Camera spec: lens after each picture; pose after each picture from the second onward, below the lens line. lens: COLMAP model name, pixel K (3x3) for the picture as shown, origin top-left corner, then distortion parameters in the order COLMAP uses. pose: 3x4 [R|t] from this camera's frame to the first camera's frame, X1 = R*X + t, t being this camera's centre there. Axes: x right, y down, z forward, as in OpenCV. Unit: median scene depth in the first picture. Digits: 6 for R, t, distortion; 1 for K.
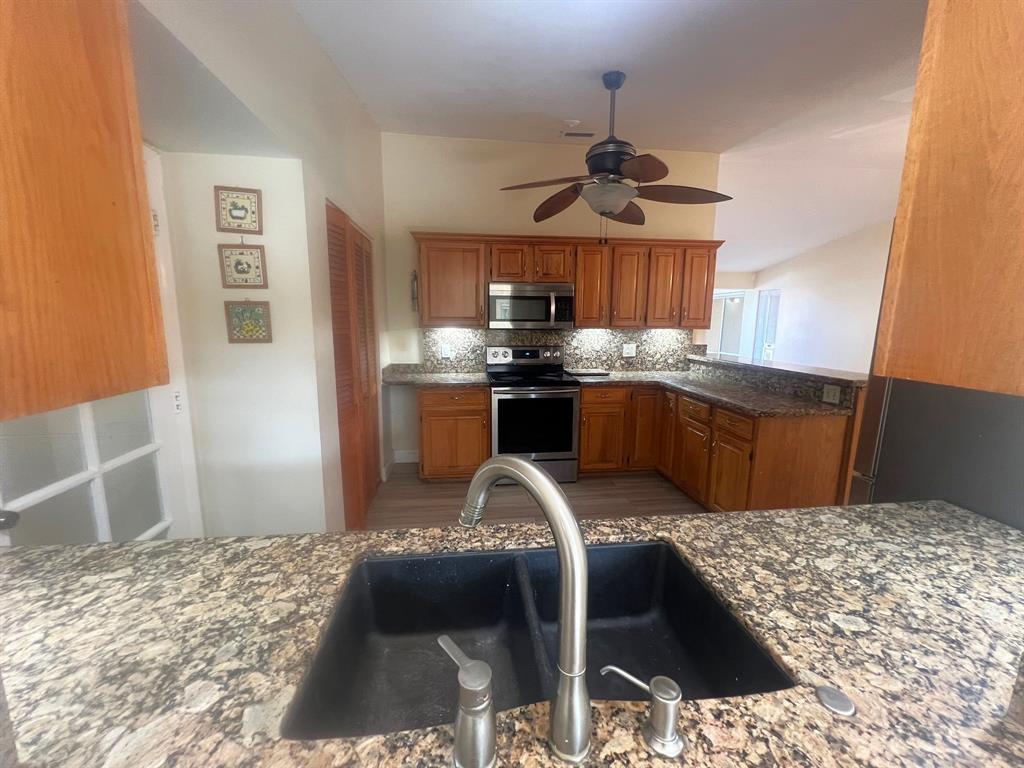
lens RADIAL K [[410.6, 0, 508.8], [0, 410.6, 378.3], [0, 0, 1]] dist [-0.004447, 0.001432]
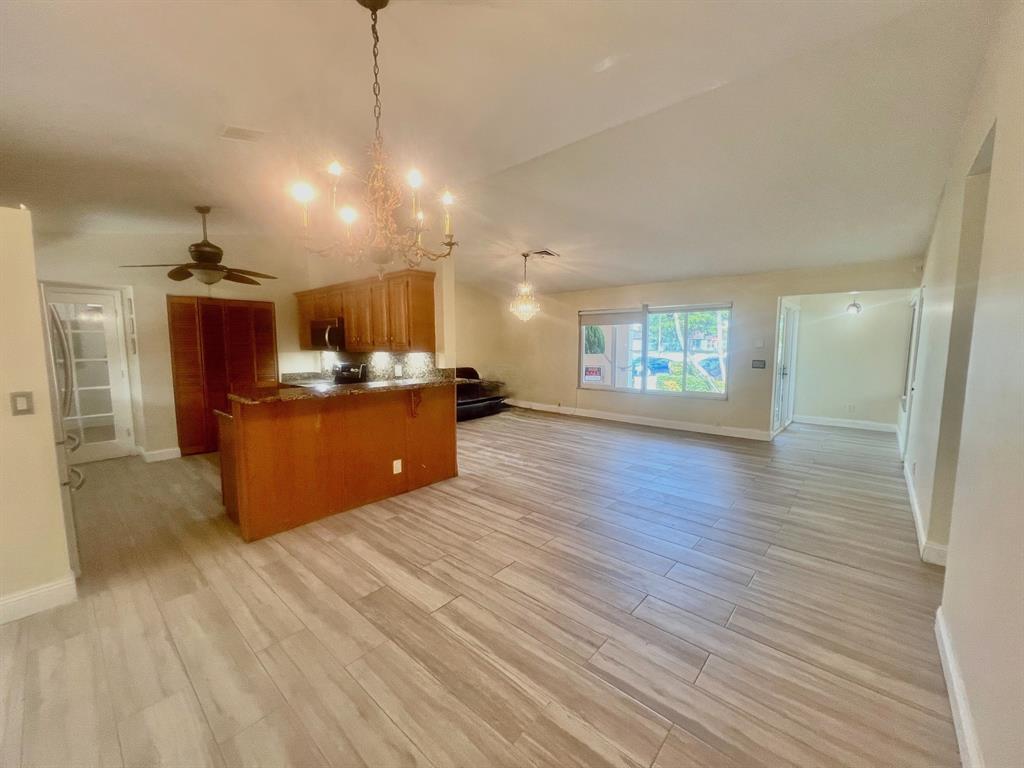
lens RADIAL K [[410.6, 0, 508.9], [0, 410.6, 381.1], [0, 0, 1]] dist [-0.004447, 0.001432]
pose [[0.663875, 0.062273, -0.745247, 1.356943], [-0.103180, 0.994624, -0.008803, -0.061655], [0.740692, 0.082738, 0.666731, 0.471268]]
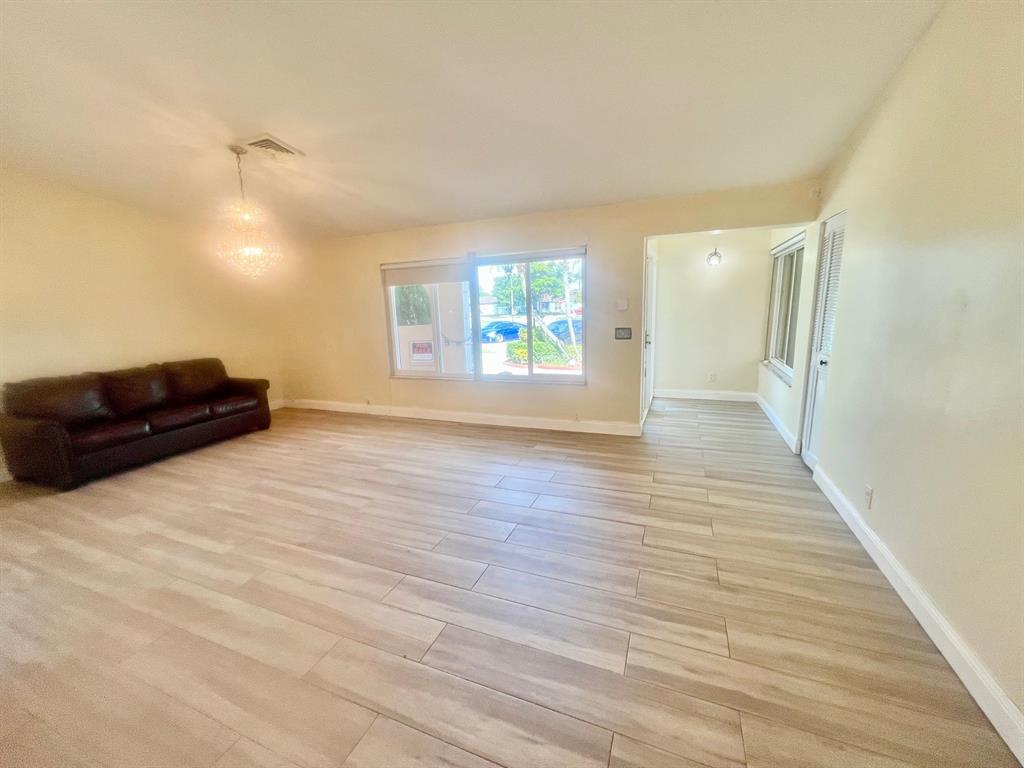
lens RADIAL K [[410.6, 0, 509.1], [0, 410.6, 382.4], [0, 0, 1]] dist [-0.004447, 0.001432]
pose [[0.874354, 0.050967, -0.482604, 1.118798], [-0.029127, 0.998188, 0.052646, -0.146095], [0.484413, -0.031975, 0.874255, 1.020583]]
